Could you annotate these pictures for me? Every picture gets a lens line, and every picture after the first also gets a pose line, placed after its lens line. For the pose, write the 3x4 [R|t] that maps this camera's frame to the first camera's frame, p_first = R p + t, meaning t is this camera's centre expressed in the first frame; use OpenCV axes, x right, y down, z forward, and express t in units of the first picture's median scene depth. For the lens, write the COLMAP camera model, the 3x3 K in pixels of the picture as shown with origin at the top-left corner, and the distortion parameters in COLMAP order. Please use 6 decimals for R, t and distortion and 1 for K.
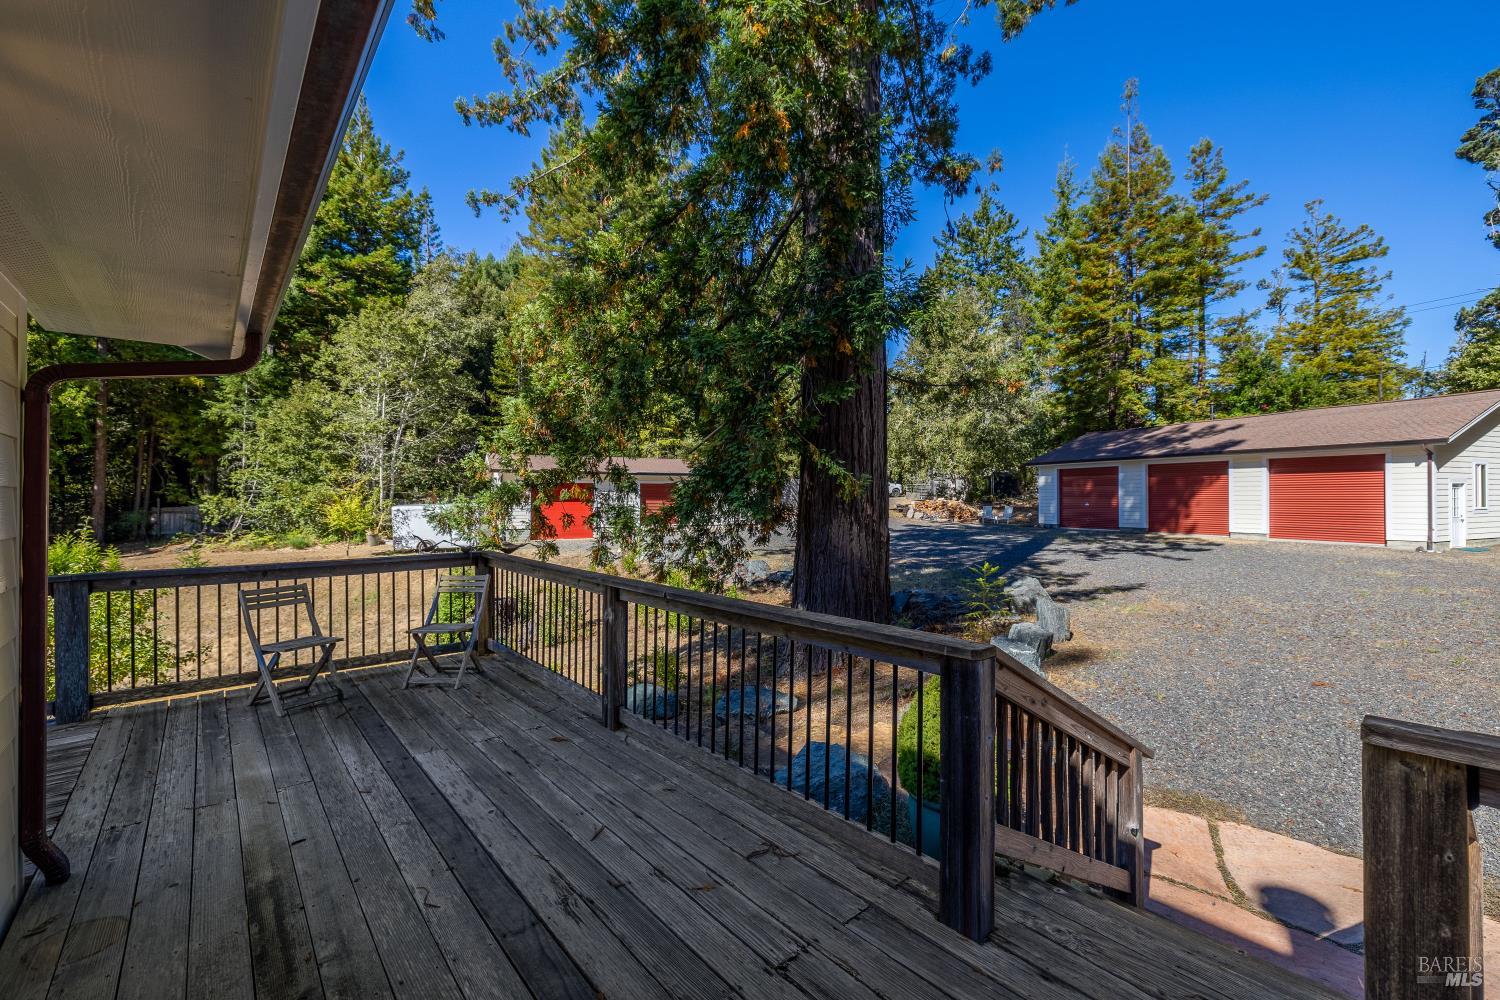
lens RADIAL K [[620.2, 0, 750.0], [0, 620.2, 500.0], [0, 0, 1]] dist [0.003882, -0.002832]
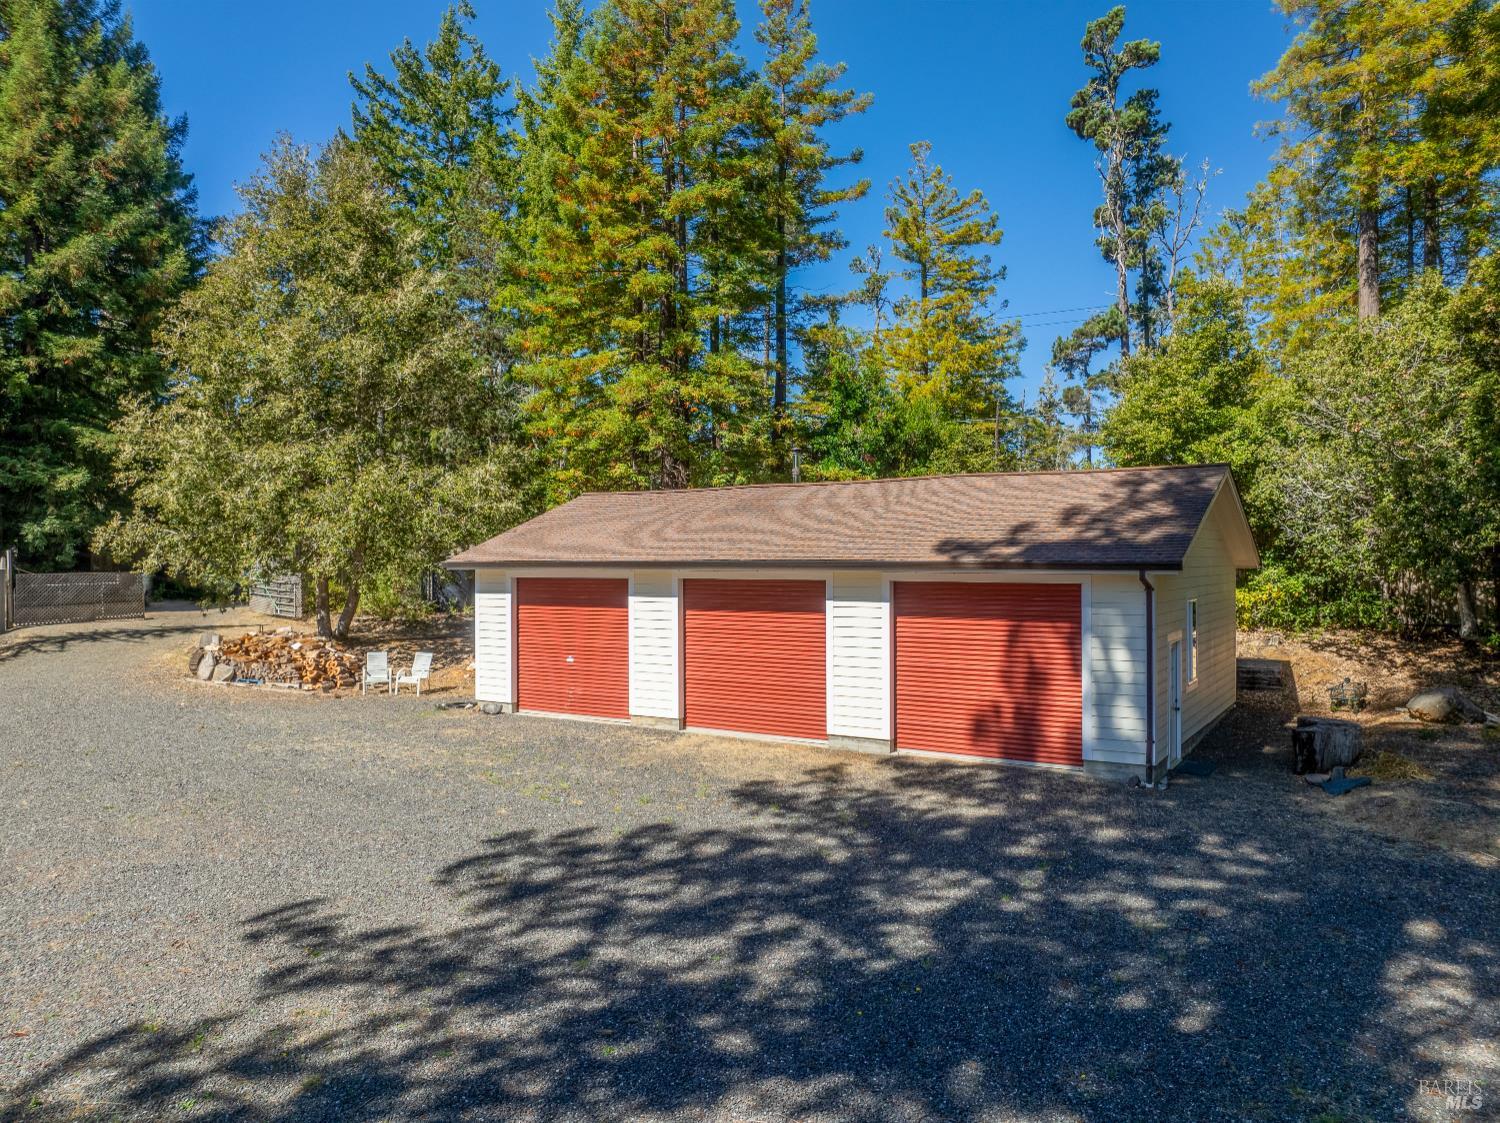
lens RADIAL K [[1044.4, 0, 744.8], [0, 1044.4, 555.6], [0, 0, 1]] dist [-0.008326, -0.082916]
pose [[0.832373, 0.003134, 0.554207, 0.174685], [0.001814, 0.999963, -0.008378, -0.045747], [-0.554213, 0.007979, 0.832337, 0.230220]]
